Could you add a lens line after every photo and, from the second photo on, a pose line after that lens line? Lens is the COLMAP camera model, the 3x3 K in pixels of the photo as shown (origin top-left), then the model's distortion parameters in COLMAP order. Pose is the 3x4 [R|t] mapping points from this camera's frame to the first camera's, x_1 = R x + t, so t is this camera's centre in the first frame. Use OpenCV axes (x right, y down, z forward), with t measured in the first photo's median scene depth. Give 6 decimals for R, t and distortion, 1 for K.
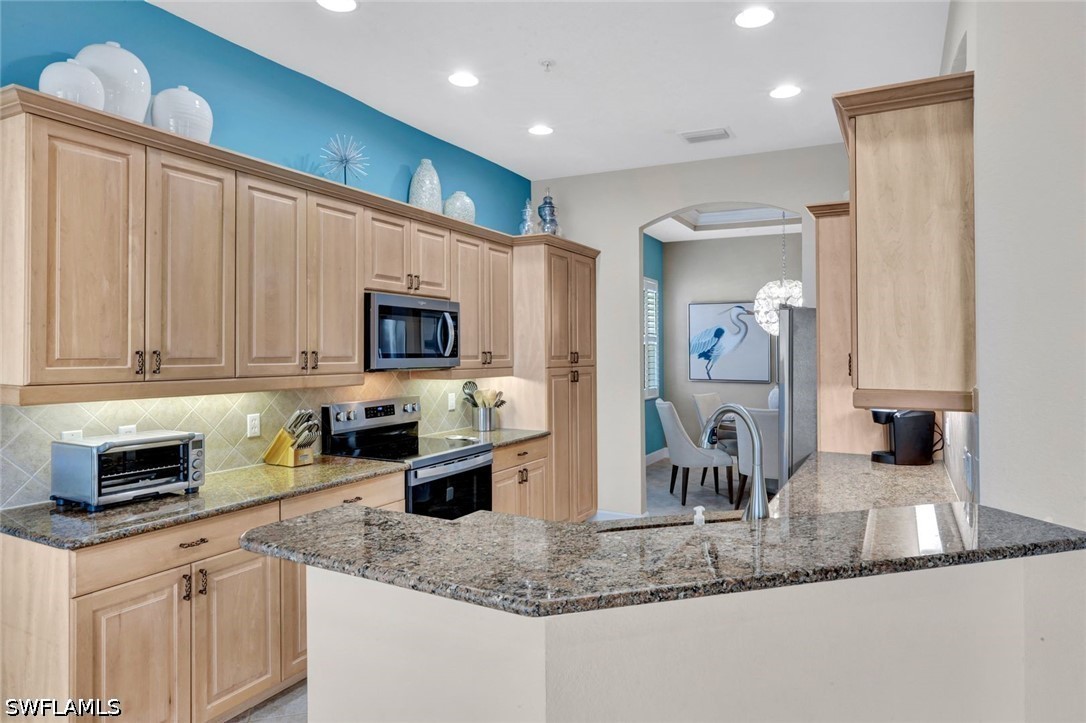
lens RADIAL K [[652.2, 0, 545.9], [0, 652.2, 352.3], [0, 0, 1]] dist [0.005080, 0.001469]
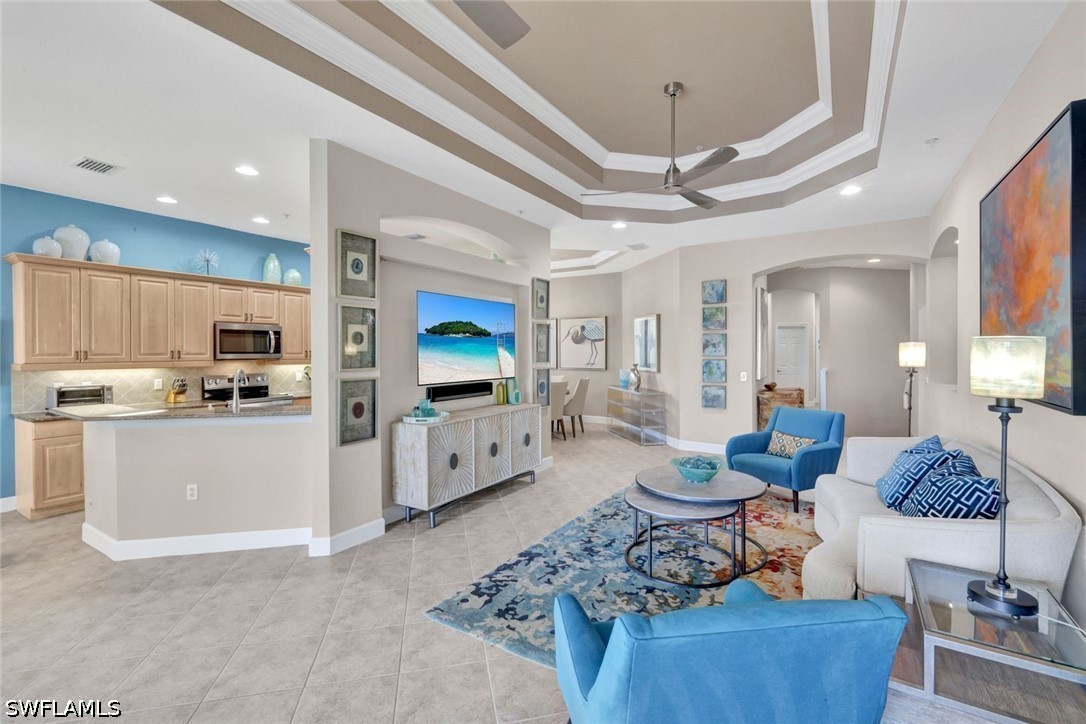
lens RADIAL K [[478.5, 0, 543.5], [0, 478.5, 355.5], [0, 0, 1]] dist [-0.015814, -0.000288]
pose [[0.998355, -0.004740, -0.057147, 1.040418], [0.005222, 0.999952, 0.008282, 0.008869], [0.057105, -0.008567, 0.998331, -0.575600]]
